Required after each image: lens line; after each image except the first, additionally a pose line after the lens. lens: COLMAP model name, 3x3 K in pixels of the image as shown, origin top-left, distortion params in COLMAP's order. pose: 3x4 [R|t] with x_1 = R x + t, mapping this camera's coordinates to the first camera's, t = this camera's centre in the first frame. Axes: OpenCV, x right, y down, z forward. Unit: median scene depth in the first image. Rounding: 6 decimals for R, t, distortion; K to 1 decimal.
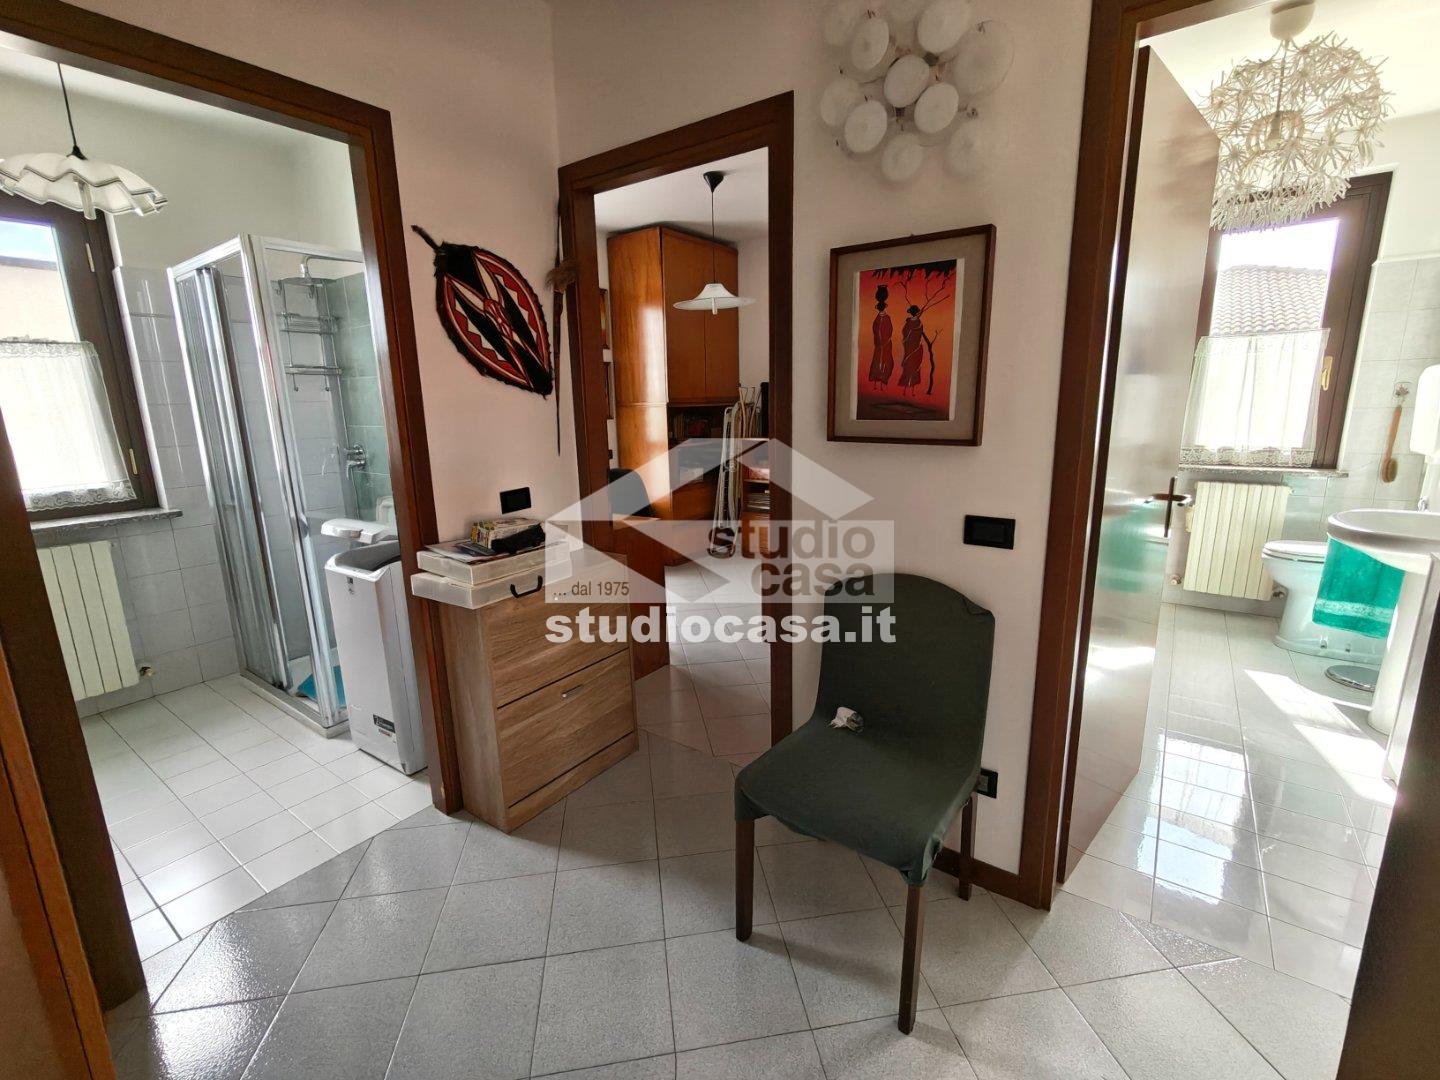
lens RADIAL K [[647.9, 0, 718.5], [0, 647.9, 534.7], [0, 0, 1]] dist [0.001156, 0.000963]
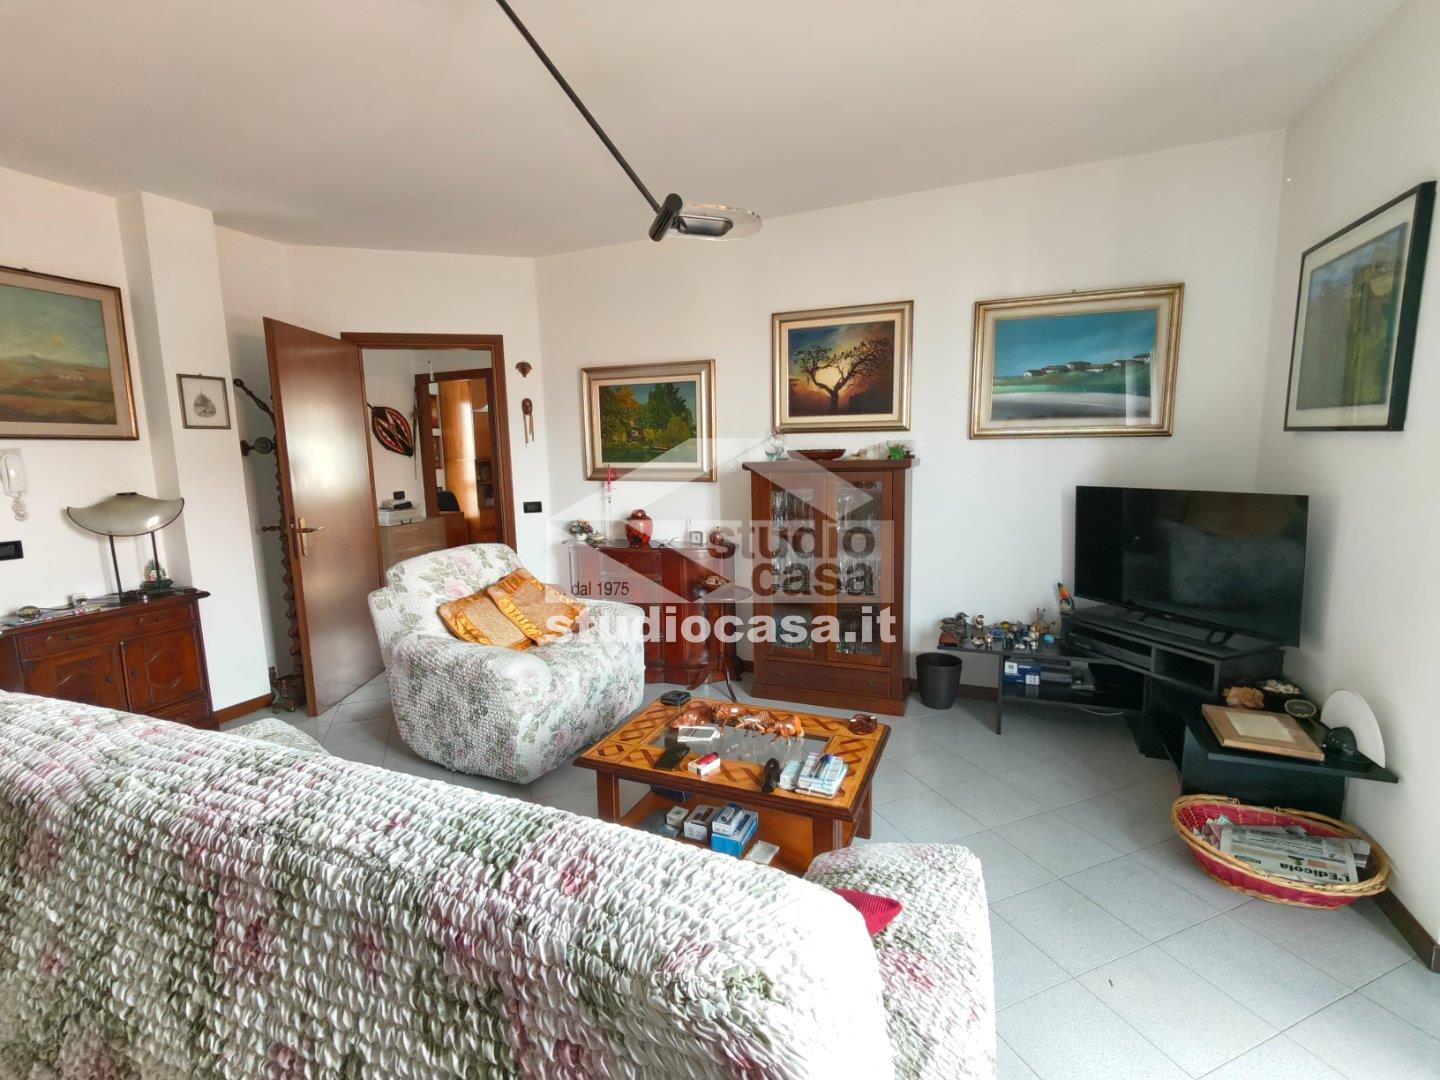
lens RADIAL K [[647.9, 0, 718.5], [0, 647.9, 534.7], [0, 0, 1]] dist [0.001156, 0.000963]
pose [[0.972349, -0.028997, 0.231723, 0.355011], [0.048525, 0.995691, -0.079023, 0.393989], [-0.228433, 0.088082, 0.969567, -1.934363]]
